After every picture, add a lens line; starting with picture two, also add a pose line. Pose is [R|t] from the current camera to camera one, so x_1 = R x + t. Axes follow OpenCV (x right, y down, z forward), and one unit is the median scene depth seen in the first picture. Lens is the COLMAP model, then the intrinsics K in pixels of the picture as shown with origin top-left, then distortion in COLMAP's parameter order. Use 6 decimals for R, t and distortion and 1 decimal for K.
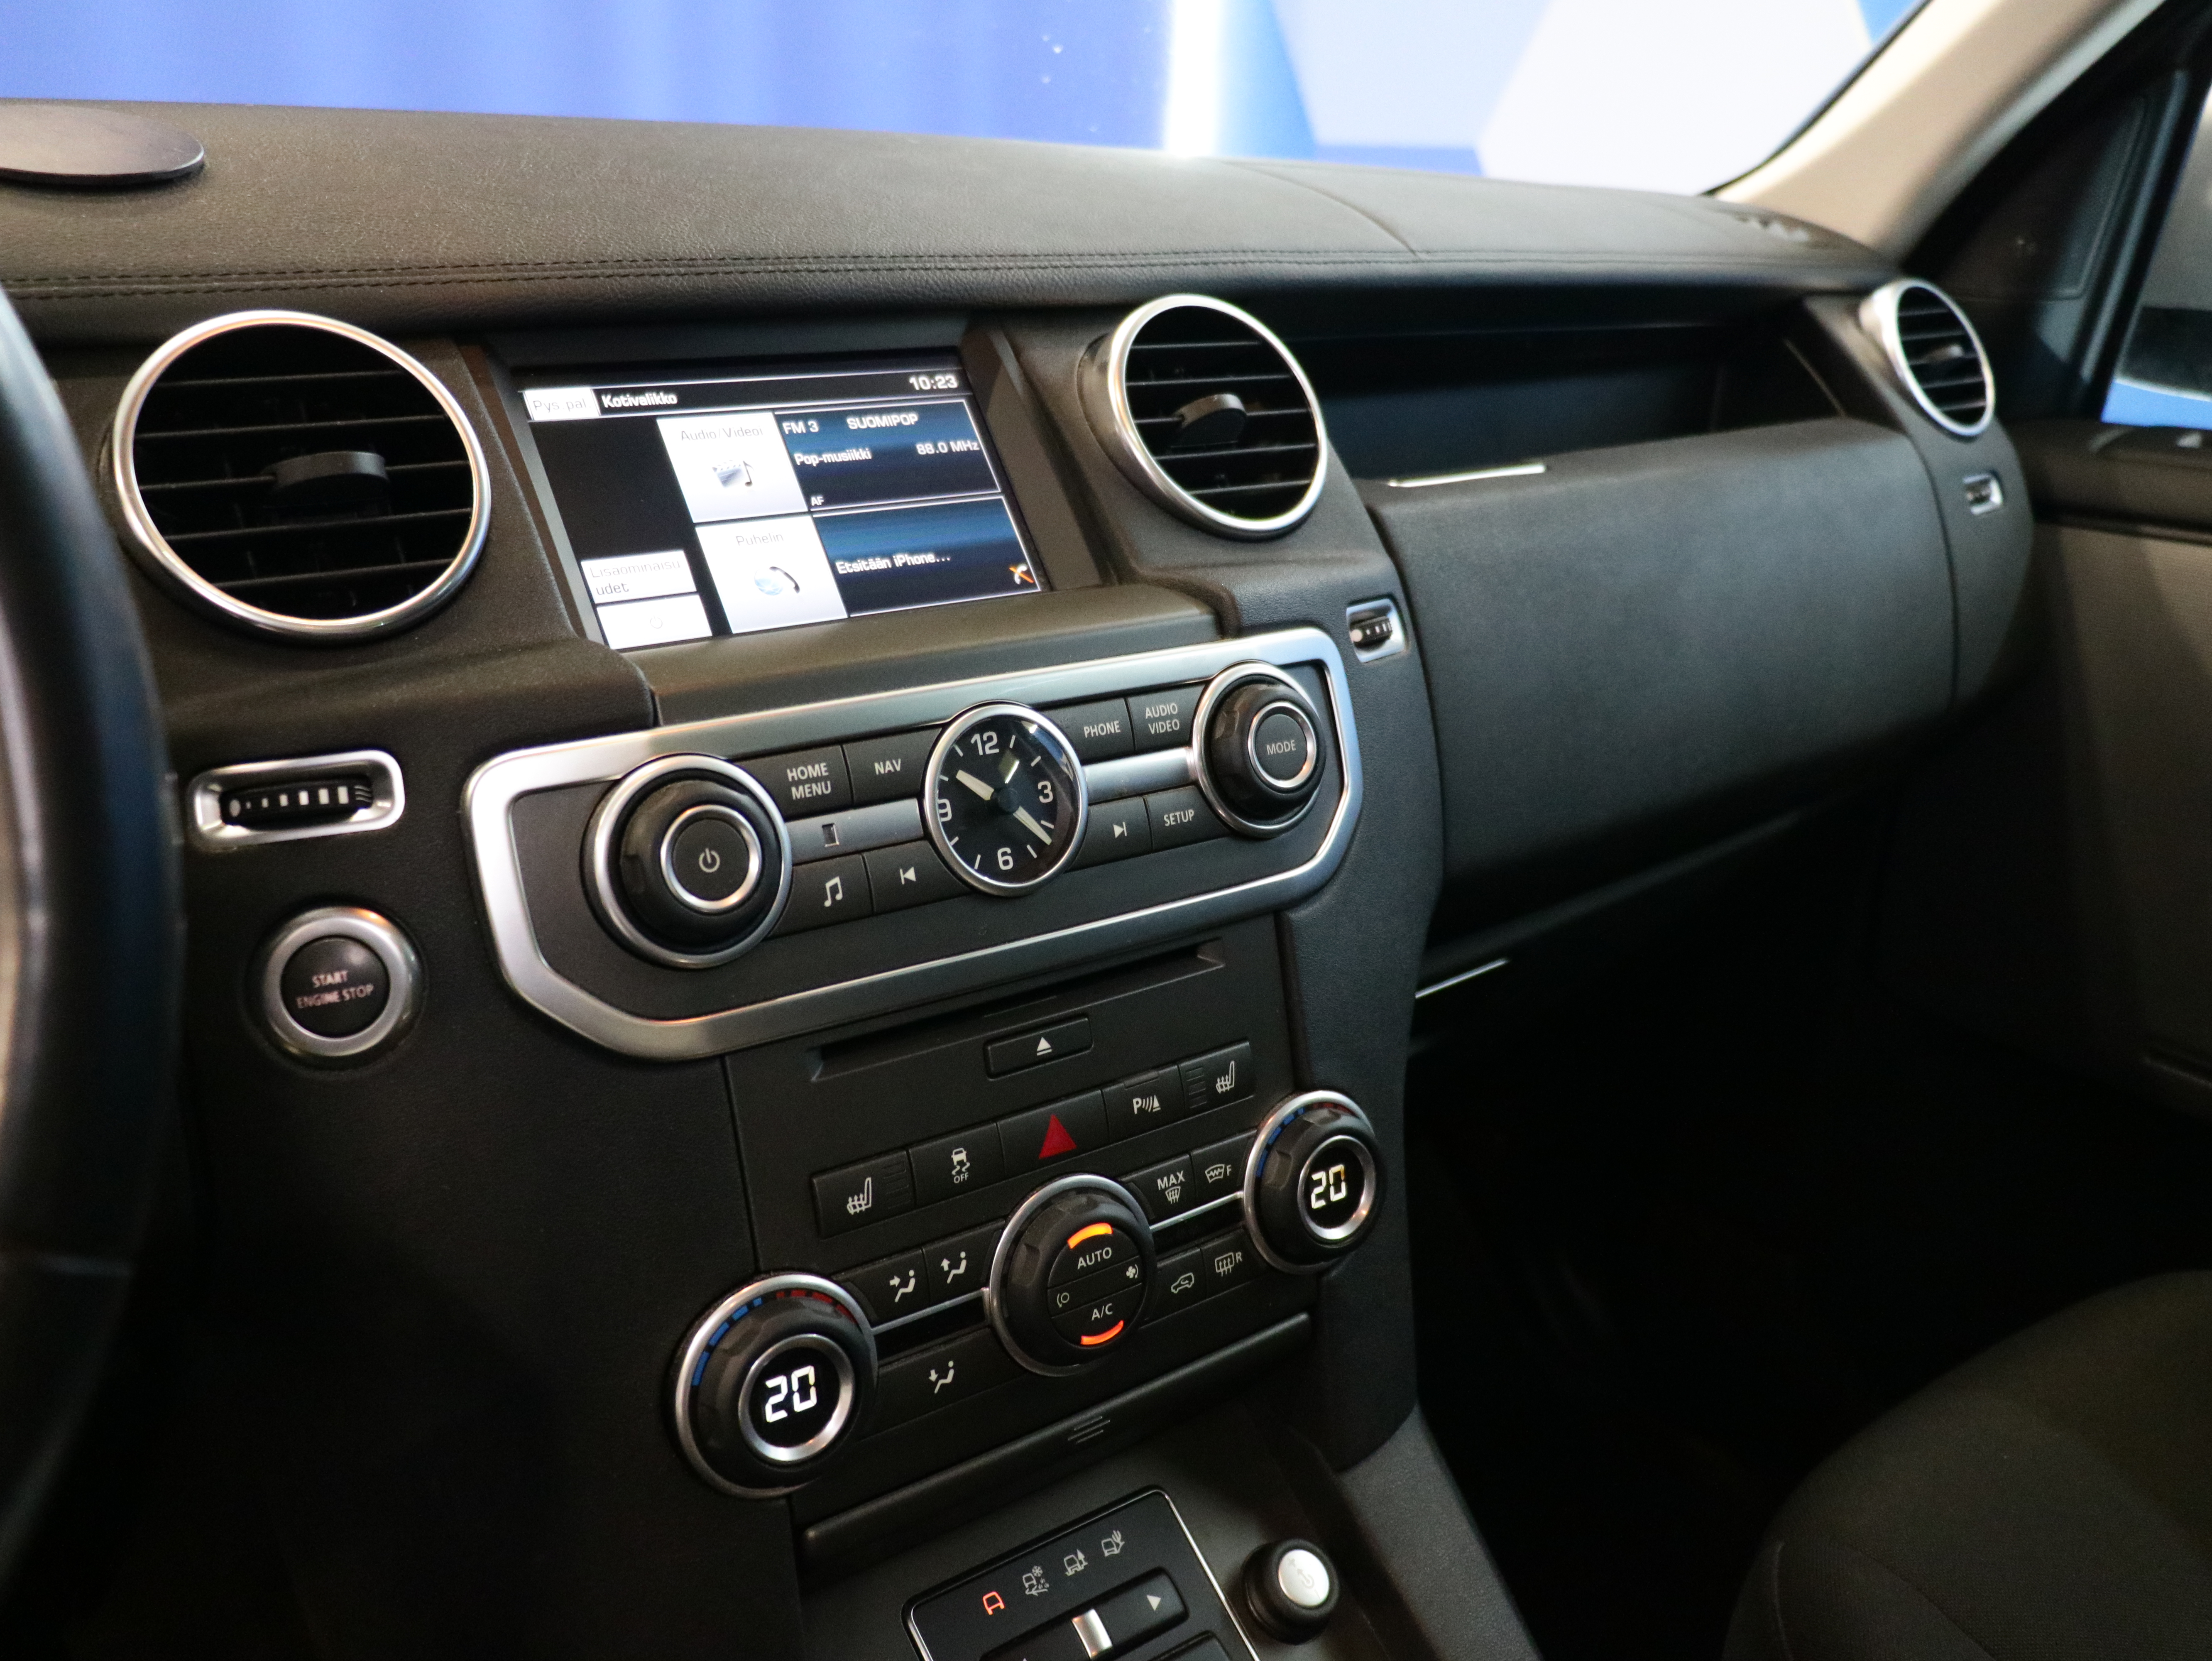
lens RADIAL K [[1948.7, 0, 1070.0], [0, 1948.7, 840.4], [0, 0, 1]] dist [-0.008156, 0.002593]
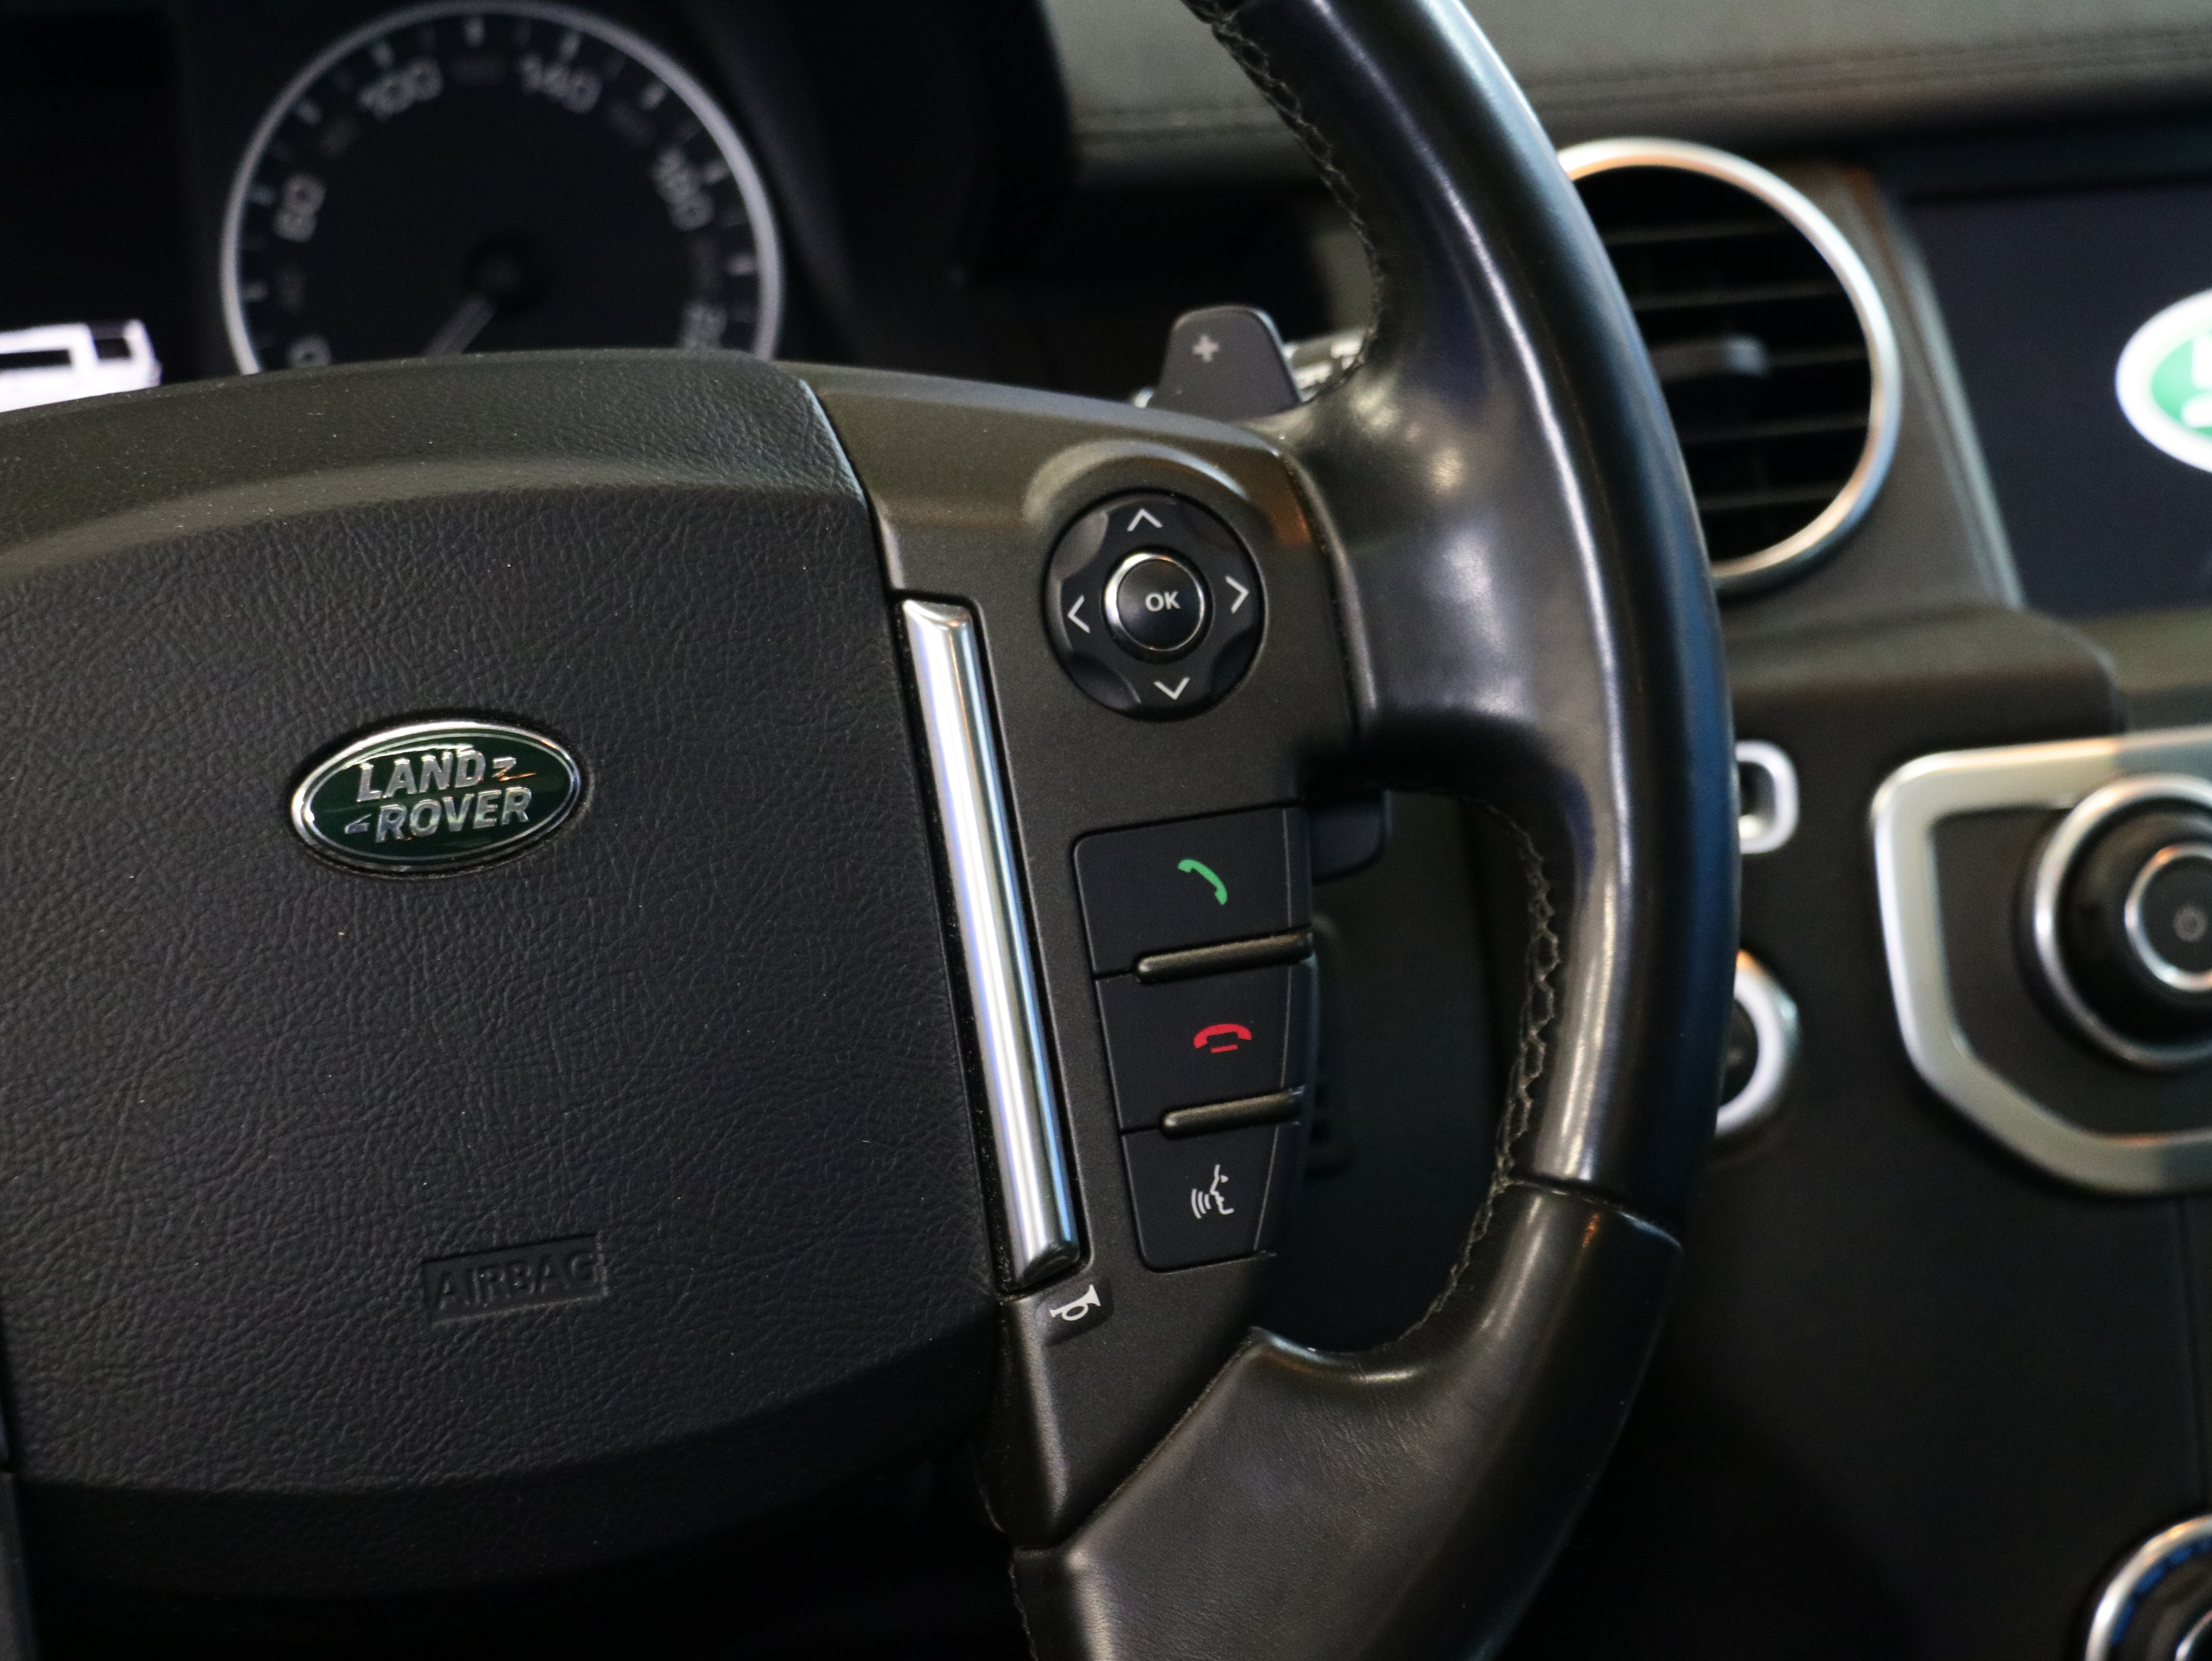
lens RADIAL K [[6012.5, 0, 1101.9], [0, 6012.5, 831.1], [0, 0, 1]] dist [-0.032172, -0.289017]
pose [[0.959777, 0.063395, -0.273512, 0.031685], [-0.074977, 0.996669, -0.032091, 0.066316], [0.270567, 0.051308, 0.961333, -1.076143]]
